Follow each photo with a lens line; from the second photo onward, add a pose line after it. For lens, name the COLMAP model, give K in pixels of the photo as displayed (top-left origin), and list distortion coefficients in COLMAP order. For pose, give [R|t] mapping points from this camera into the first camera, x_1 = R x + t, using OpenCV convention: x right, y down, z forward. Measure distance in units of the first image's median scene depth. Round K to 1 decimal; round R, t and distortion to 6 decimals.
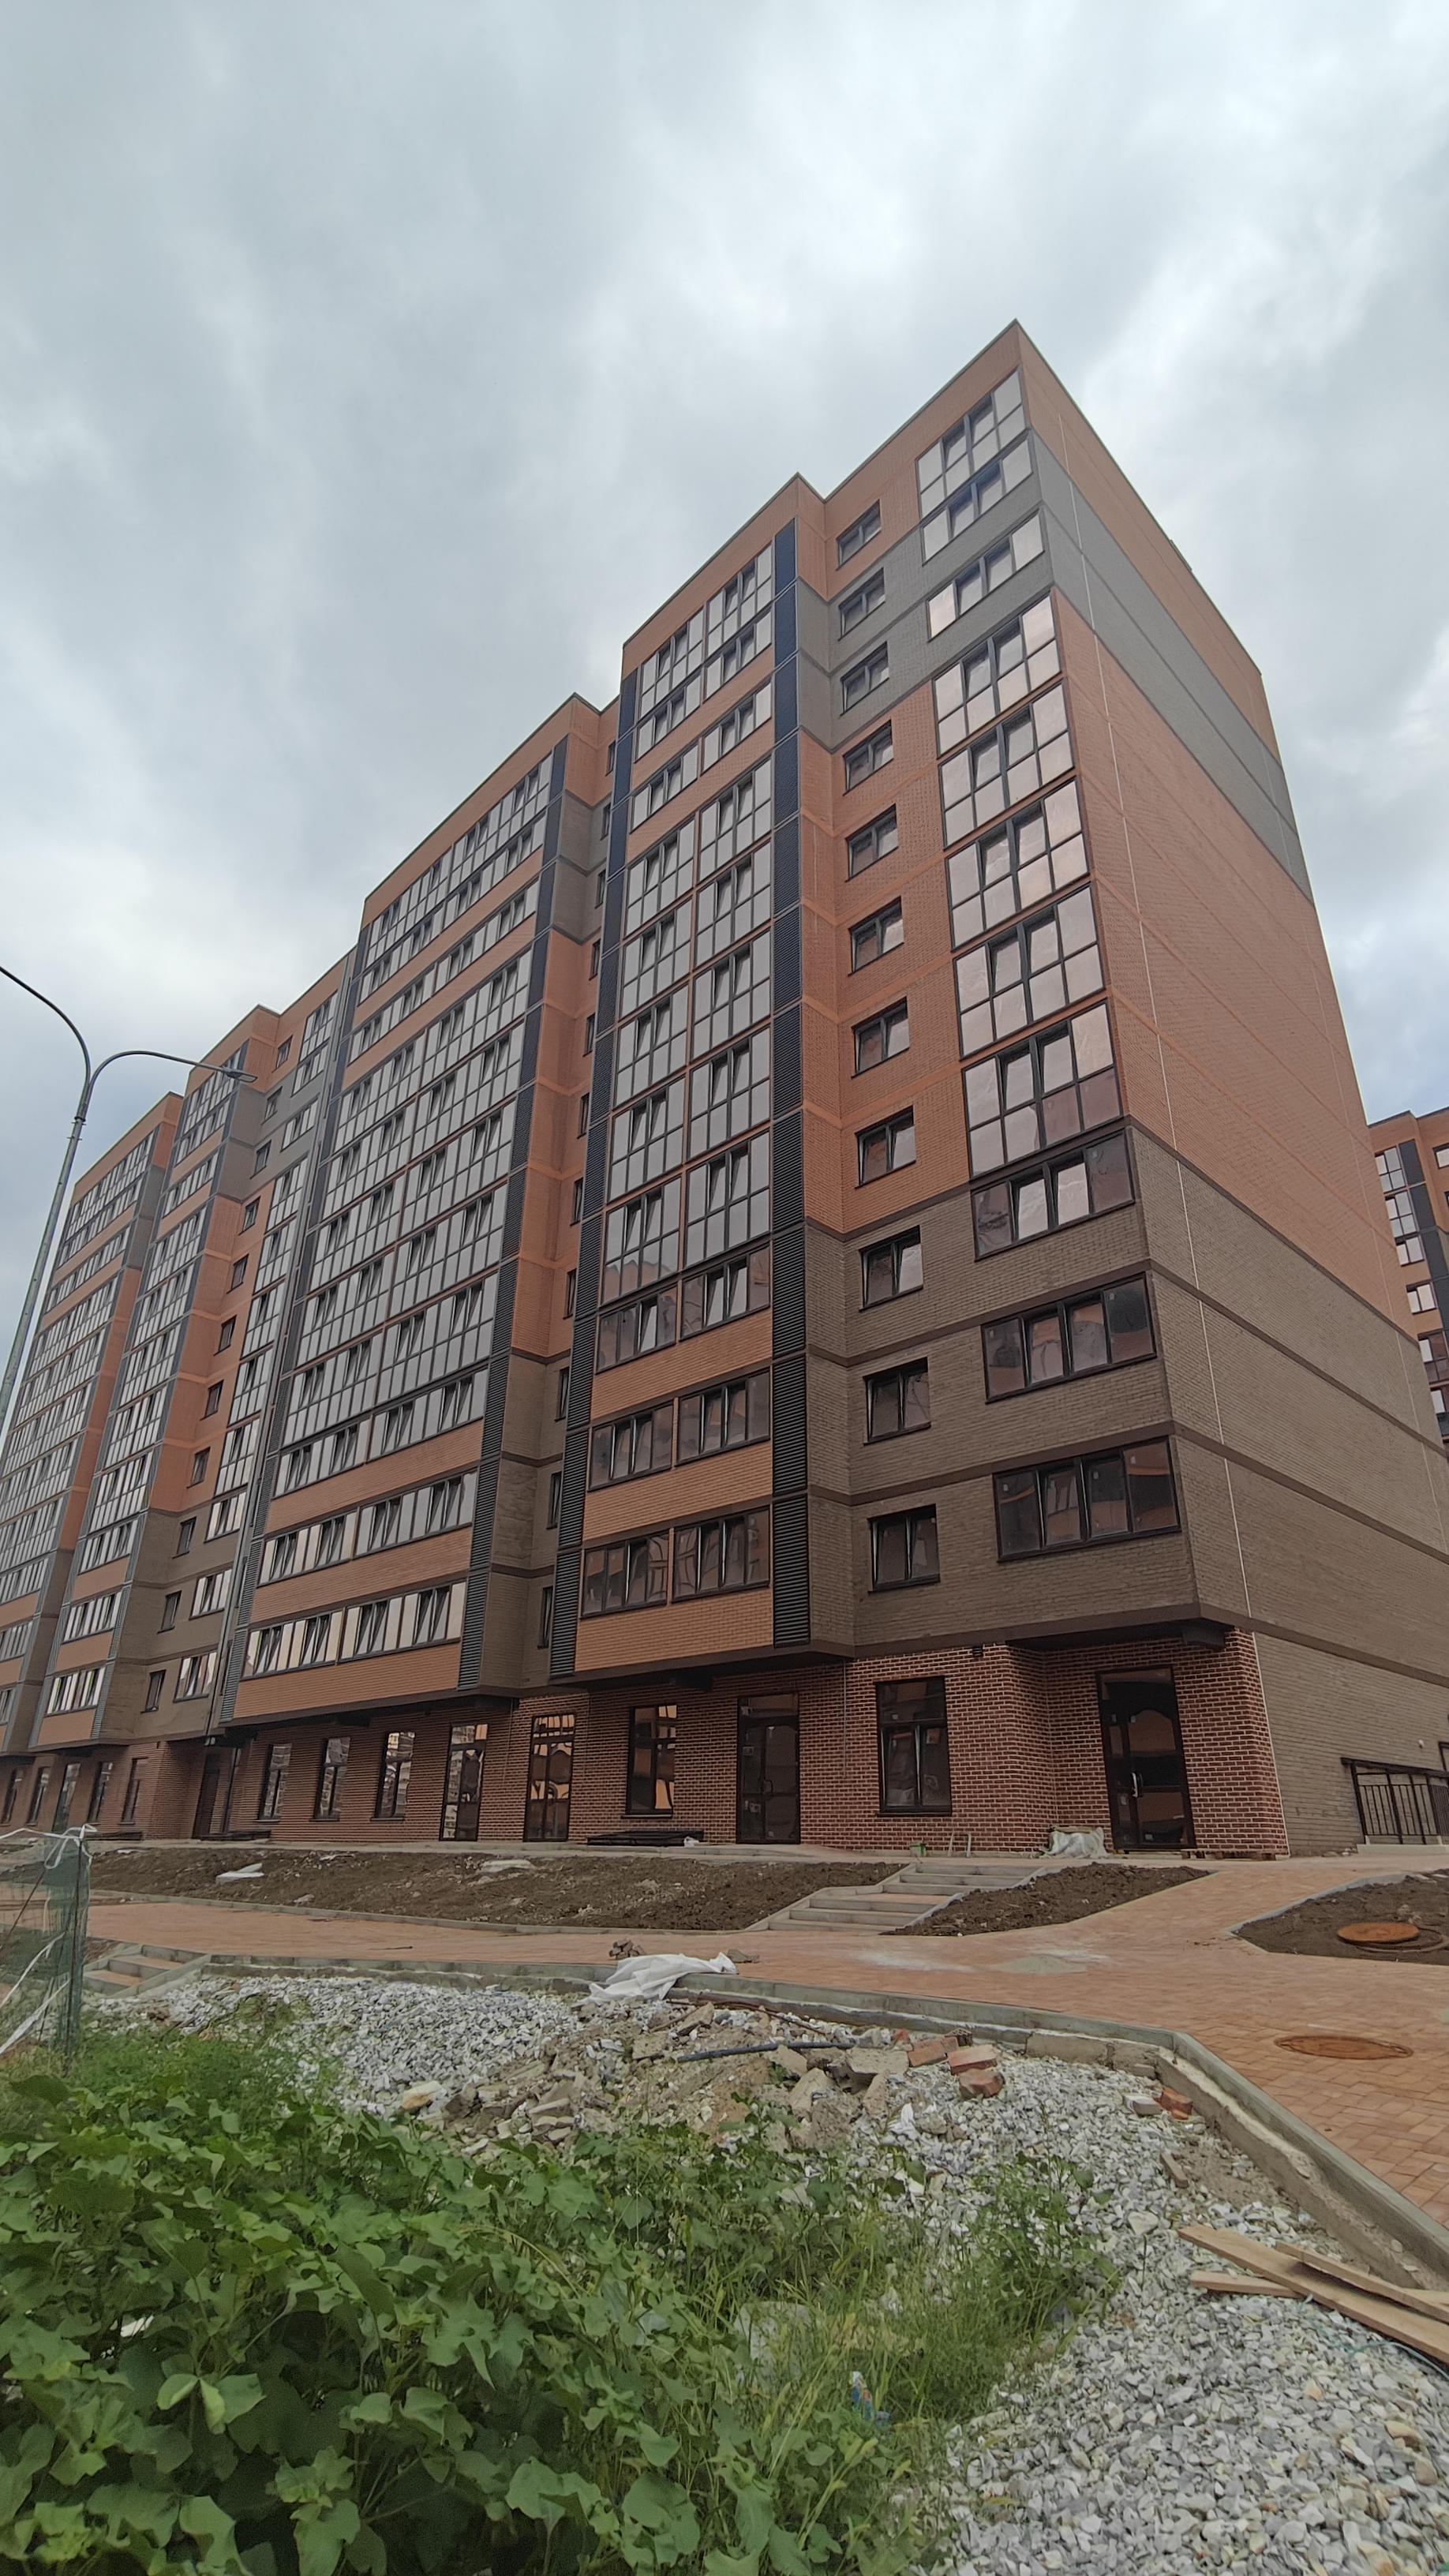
lens RADIAL K [[1211.5, 0, 715.5], [0, 1211.5, 1288.9], [0, 0, 1]] dist [-0.002350, 0.000133]
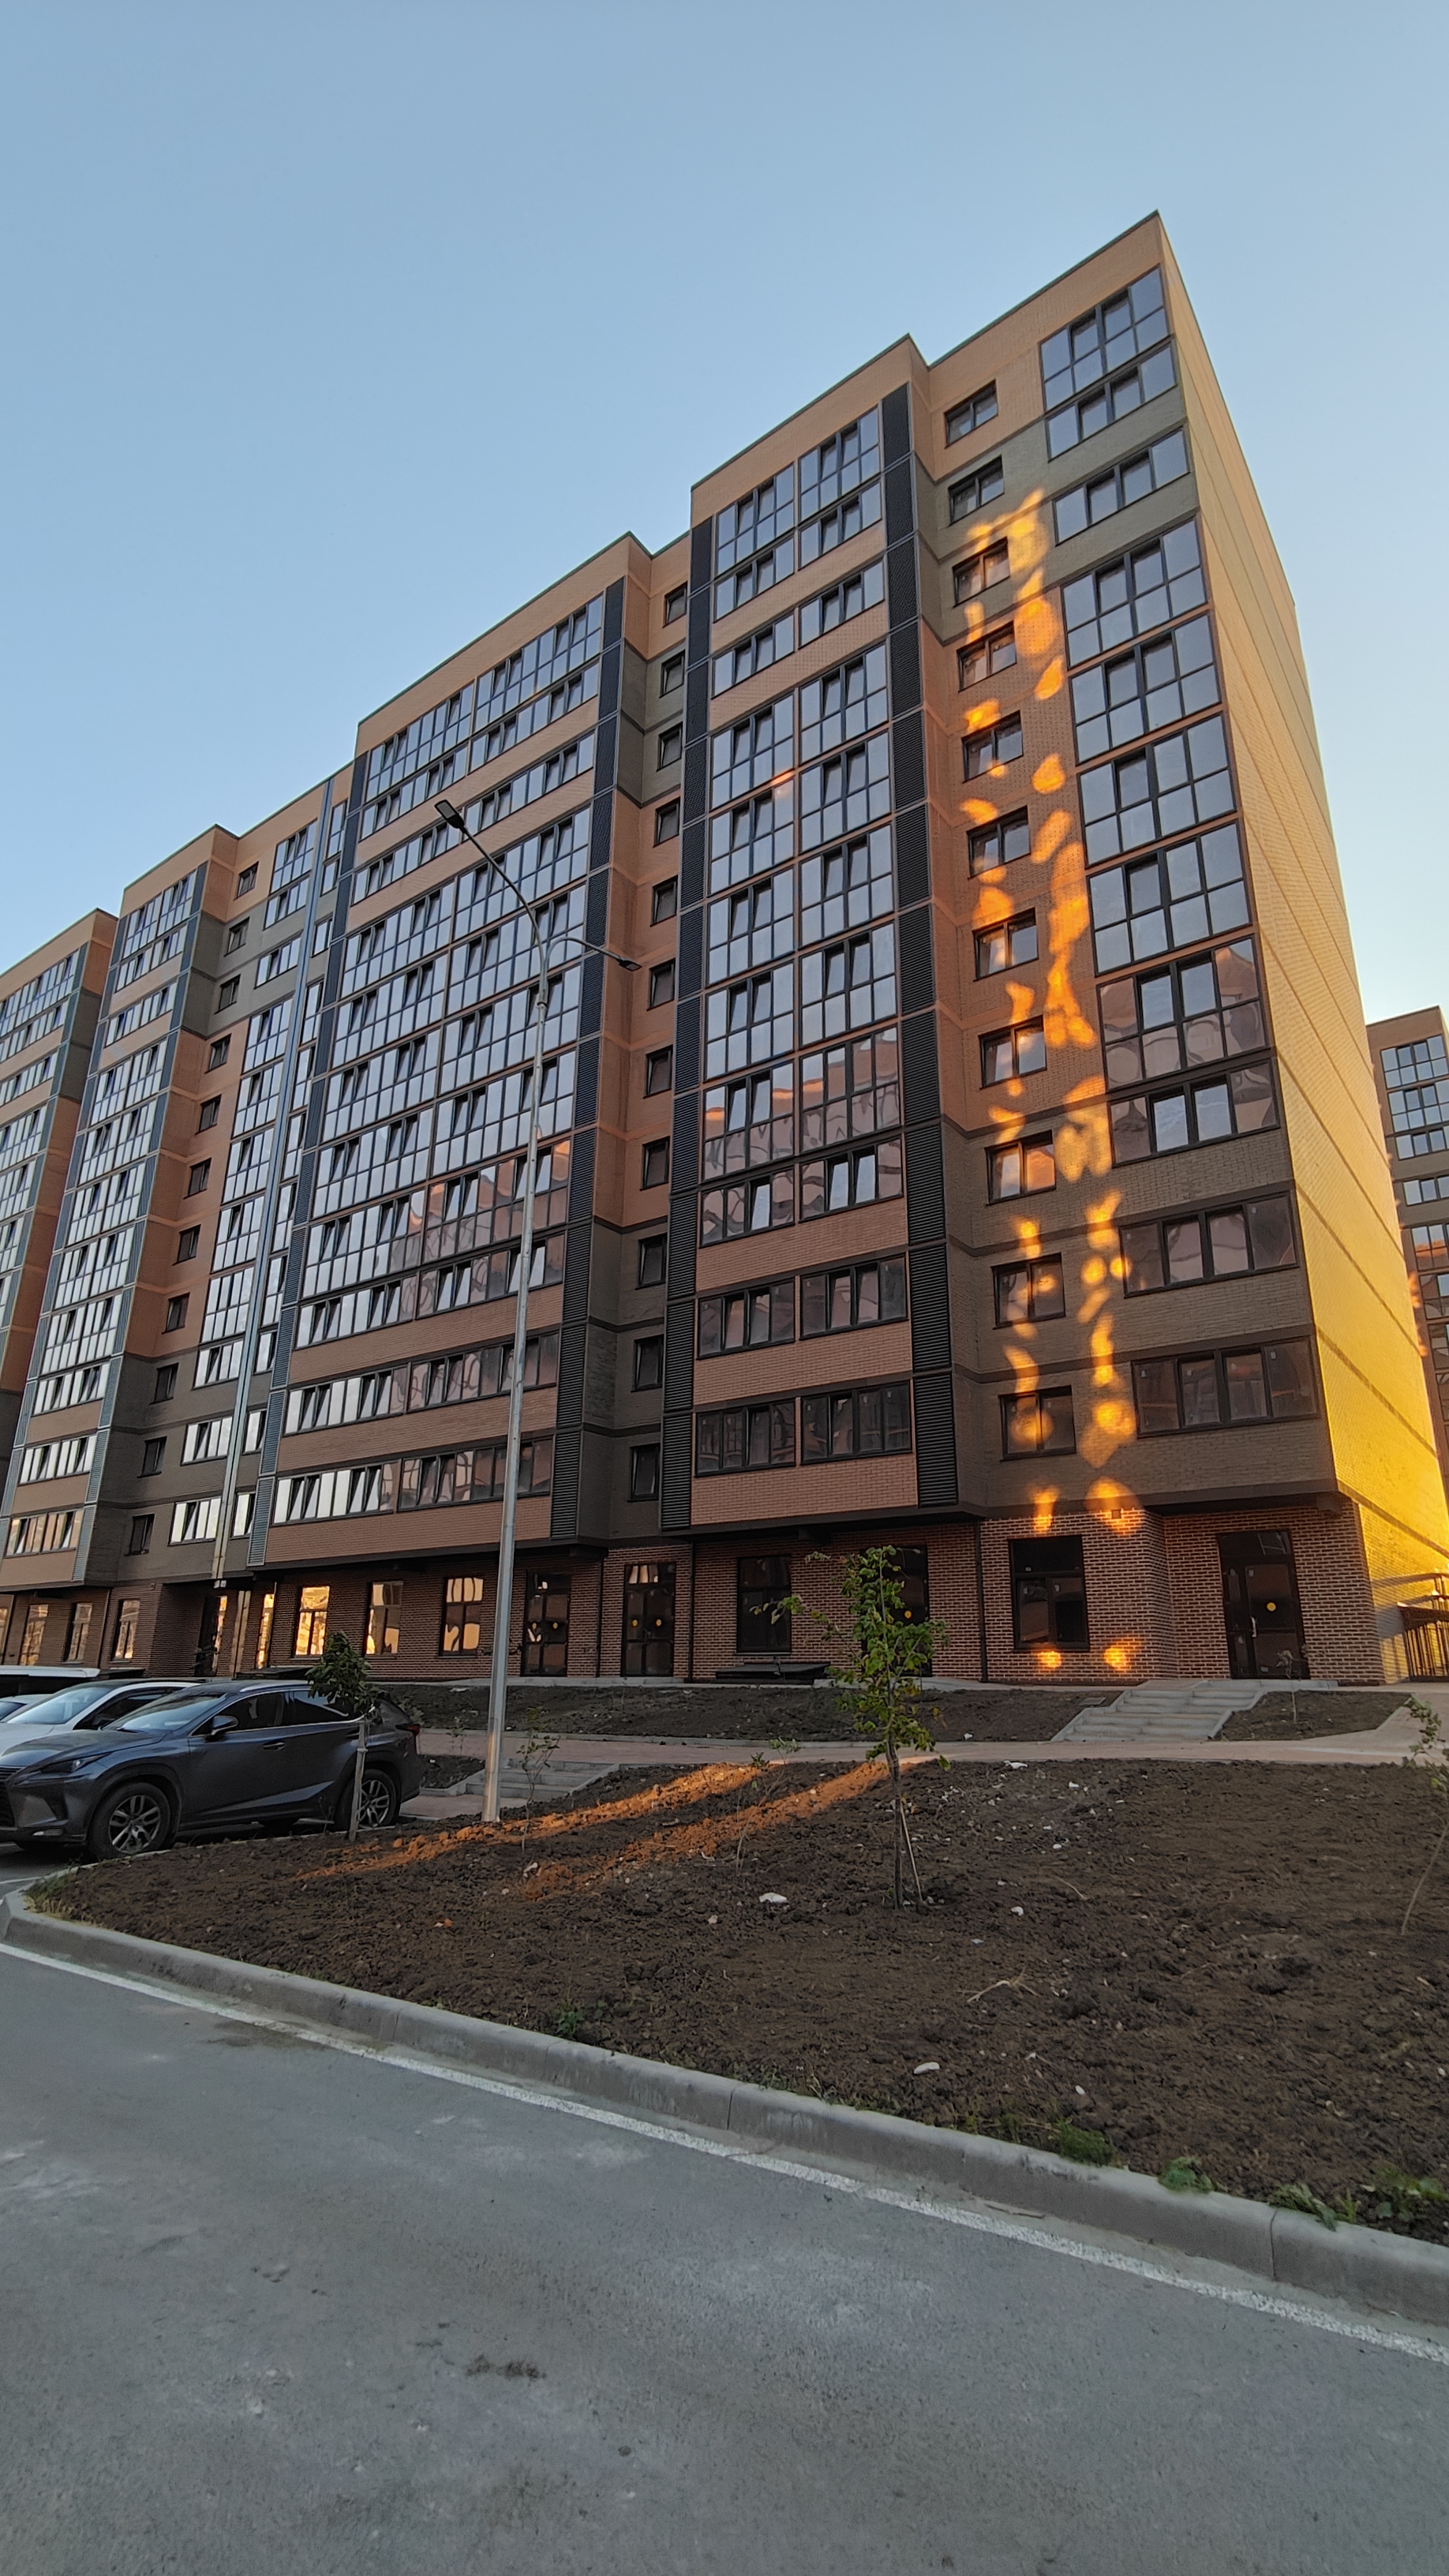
lens RADIAL K [[1206.3, 0, 724.5], [0, 1206.3, 1288.0], [0, 0, 1]] dist [0.002652, 0.000287]
pose [[0.987120, 0.046854, 0.152965, -0.222890], [-0.063571, 0.992301, 0.106289, -0.006371], [-0.146808, -0.114644, 0.982499, -0.025873]]
